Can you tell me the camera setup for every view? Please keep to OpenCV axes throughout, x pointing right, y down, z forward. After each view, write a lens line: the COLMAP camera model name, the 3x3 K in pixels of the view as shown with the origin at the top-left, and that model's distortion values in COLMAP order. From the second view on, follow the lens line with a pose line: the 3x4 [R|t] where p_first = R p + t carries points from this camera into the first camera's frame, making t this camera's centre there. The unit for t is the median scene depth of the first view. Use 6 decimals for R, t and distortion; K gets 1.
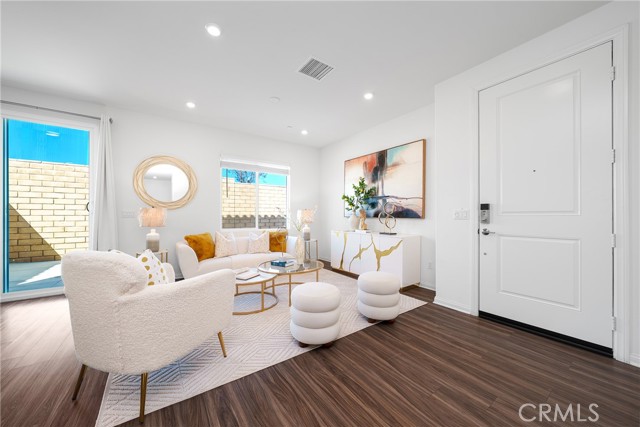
lens RADIAL K [[236.0, 0, 320.0], [0, 236.0, 214.8], [0, 0, 1]] dist [-0.002632, 0.000160]
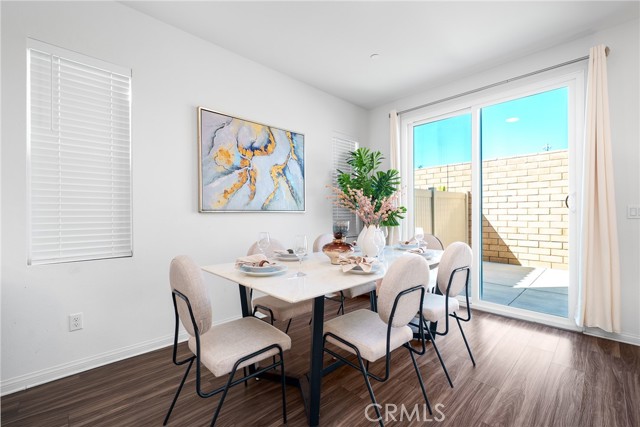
lens RADIAL K [[276.1, 0, 319.2], [0, 276.1, 214.1], [0, 0, 1]] dist [-0.000621, 0.000819]
pose [[0.154725, -0.004884, -0.987945, -0.279435], [0.006636, 0.999970, -0.003904, -0.000364], [0.987935, -0.005952, 0.154753, 0.161897]]
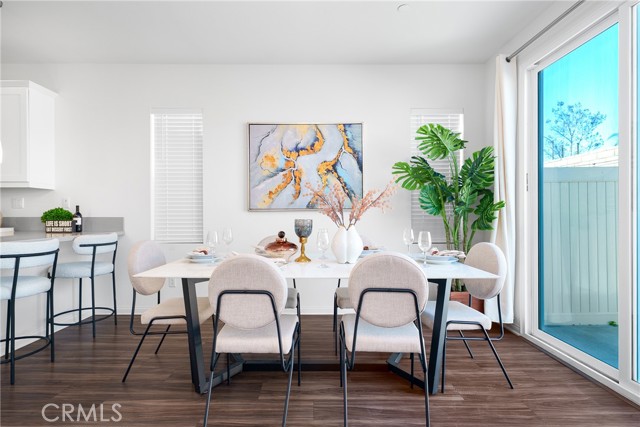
lens RADIAL K [[309.3, 0, 311.9], [0, 309.3, 215.3], [0, 0, 1]] dist [0.000215, 0.000877]
pose [[-0.576552, 0.003544, -0.817053, -0.351913], [0.000784, 0.999993, 0.003784, 0.000337], [0.817060, 0.001541, -0.576551, 0.617221]]
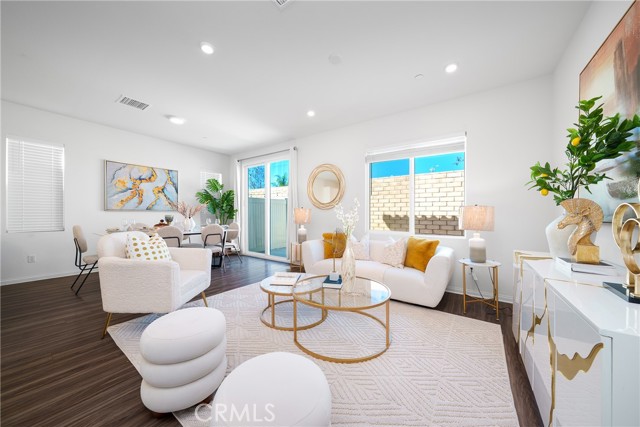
lens RADIAL K [[219.9, 0, 318.1], [0, 219.9, 215.3], [0, 0, 1]] dist [-0.002542, 0.000369]
pose [[0.331089, 0.005966, -0.943581, 0.368356], [-0.007916, 0.999962, 0.003545, 0.002000], [0.943566, 0.006296, 0.331124, 0.596424]]
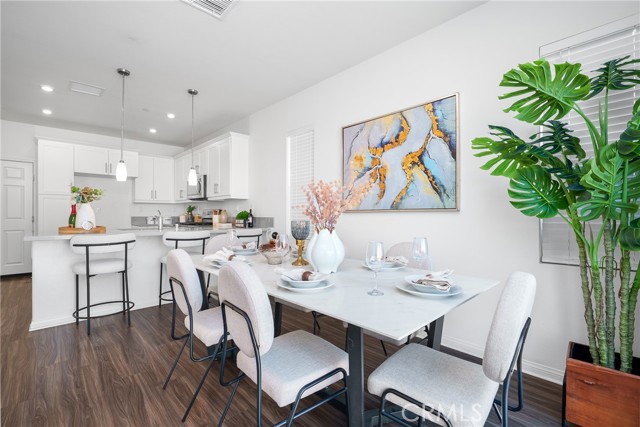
lens RADIAL K [[276.1, 0, 324.2], [0, 276.1, 220.4], [0, 0, 1]] dist [-0.000621, 0.000819]
pose [[-0.984371, 0.003539, -0.176070, -0.749822], [-0.000032, 0.999794, 0.020274, -0.000694], [0.176106, 0.019963, -0.984169, 0.754072]]
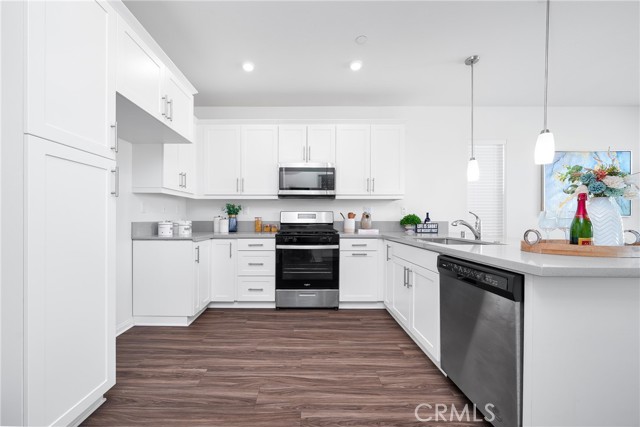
lens RADIAL K [[236.0, 0, 304.4], [0, 236.0, 221.2], [0, 0, 1]] dist [-0.002632, 0.000160]
pose [[-0.578312, 0.004838, -0.815801, 0.256316], [0.000526, 0.999984, 0.005557, 0.002755], [0.815815, 0.002785, -0.578306, -0.220479]]
